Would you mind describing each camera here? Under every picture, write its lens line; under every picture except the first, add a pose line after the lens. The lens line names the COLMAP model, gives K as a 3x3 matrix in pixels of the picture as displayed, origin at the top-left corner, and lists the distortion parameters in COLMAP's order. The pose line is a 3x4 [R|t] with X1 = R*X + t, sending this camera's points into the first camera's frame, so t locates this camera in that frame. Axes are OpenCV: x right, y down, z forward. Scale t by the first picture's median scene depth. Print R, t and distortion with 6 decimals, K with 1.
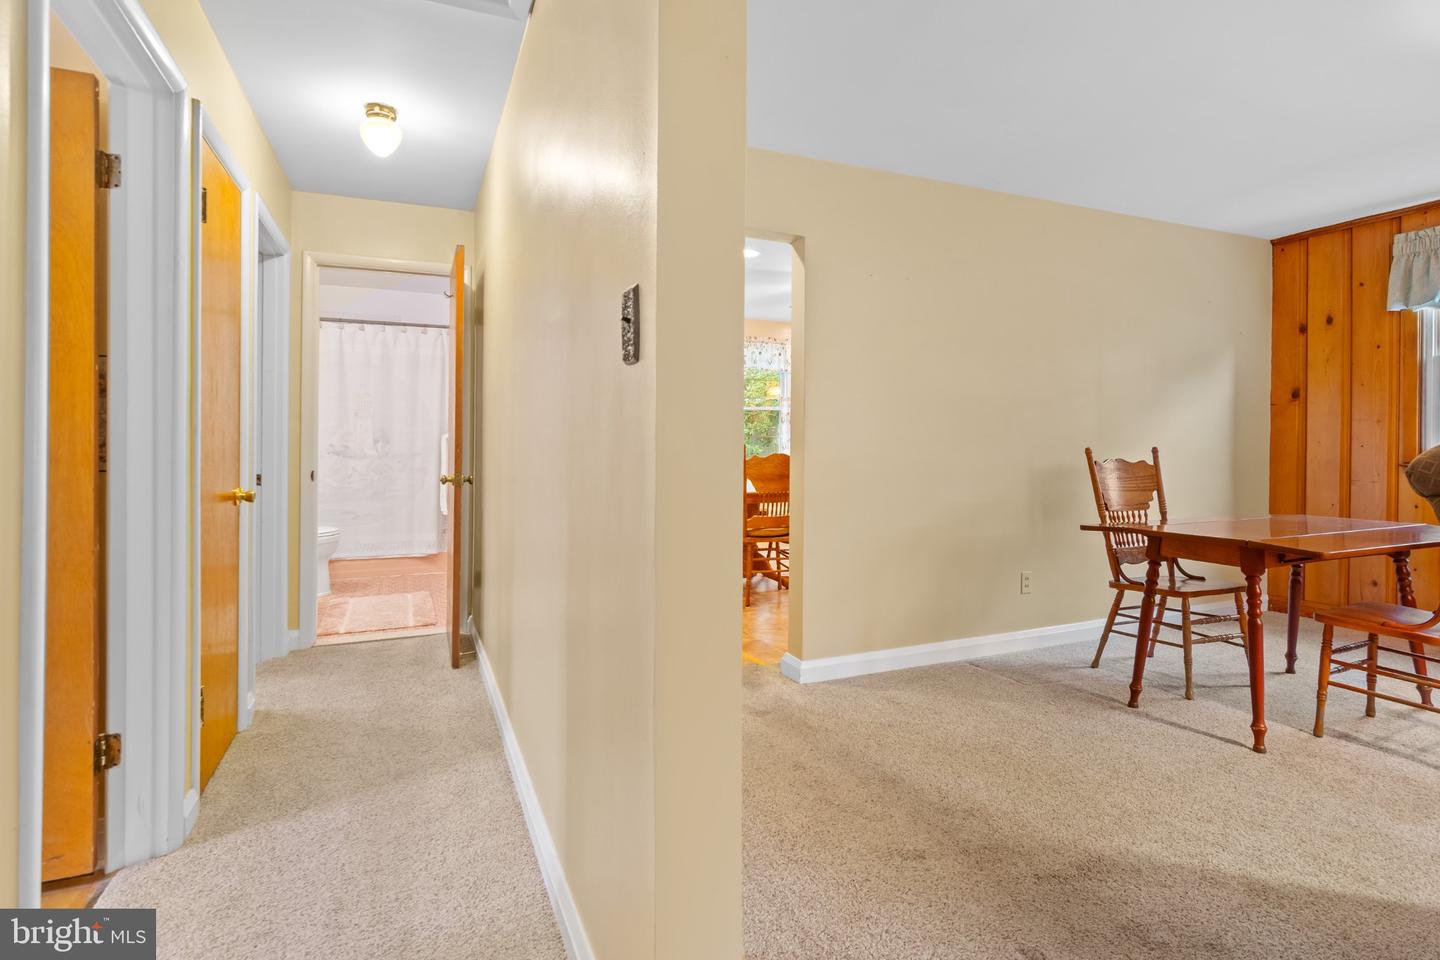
lens RADIAL K [[719.9, 0, 709.7], [0, 719.9, 444.7], [0, 0, 1]] dist [-0.013055, -0.003001]
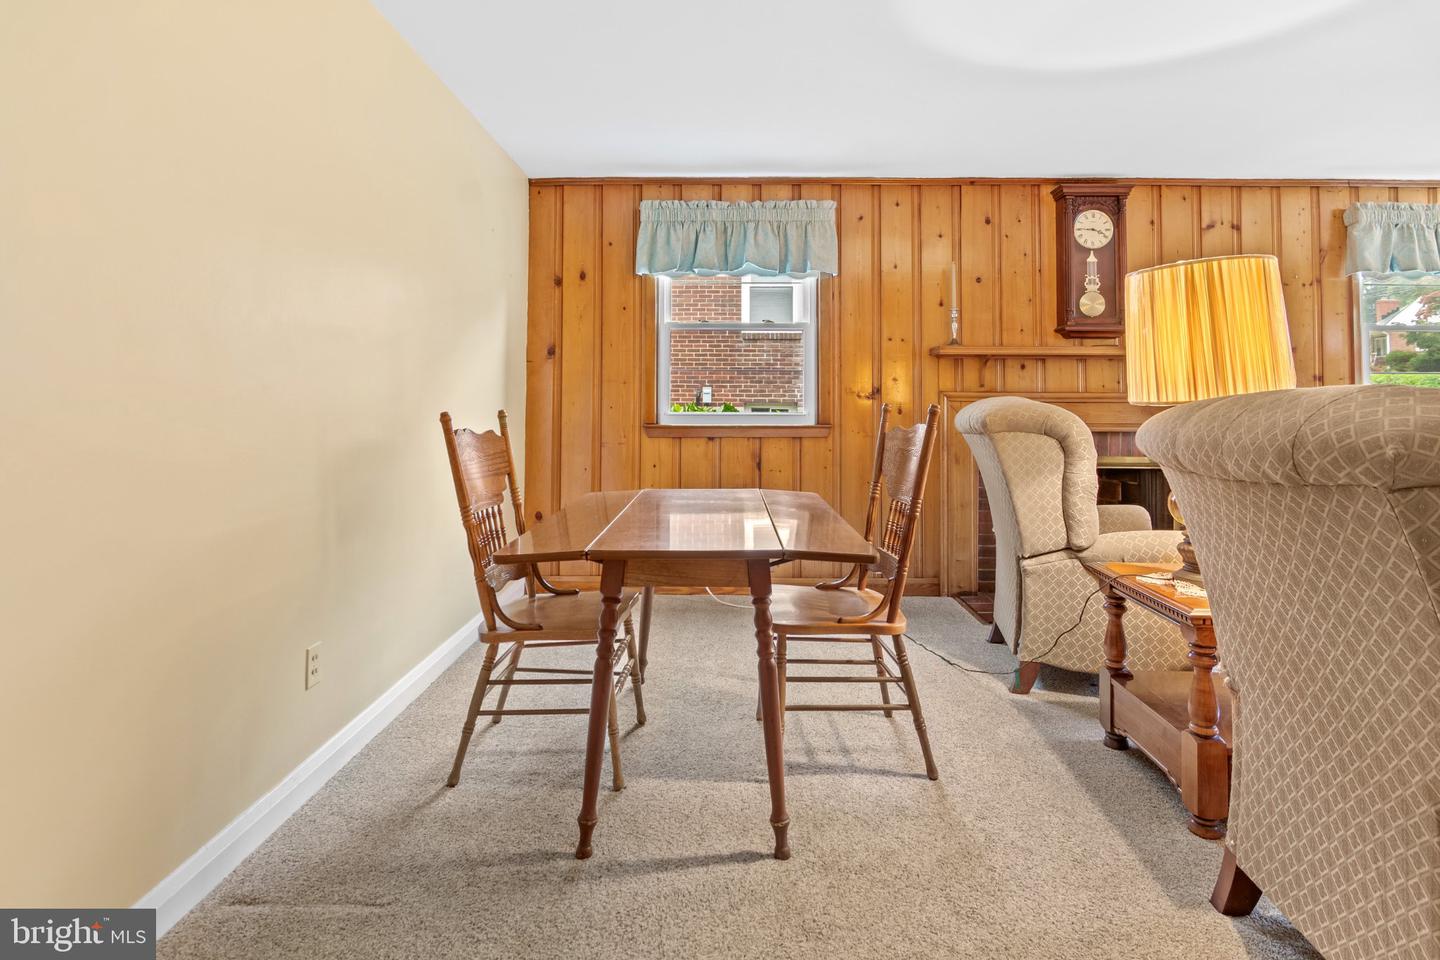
lens RADIAL K [[719.9, 0, 706.3], [0, 719.9, 384.2], [0, 0, 1]] dist [-0.013055, -0.003001]
pose [[0.403731, 0.027947, 0.914451, 0.067798], [0.000430, 0.999527, -0.030737, 0.000108], [-0.914878, 0.012803, 0.403528, 0.516671]]
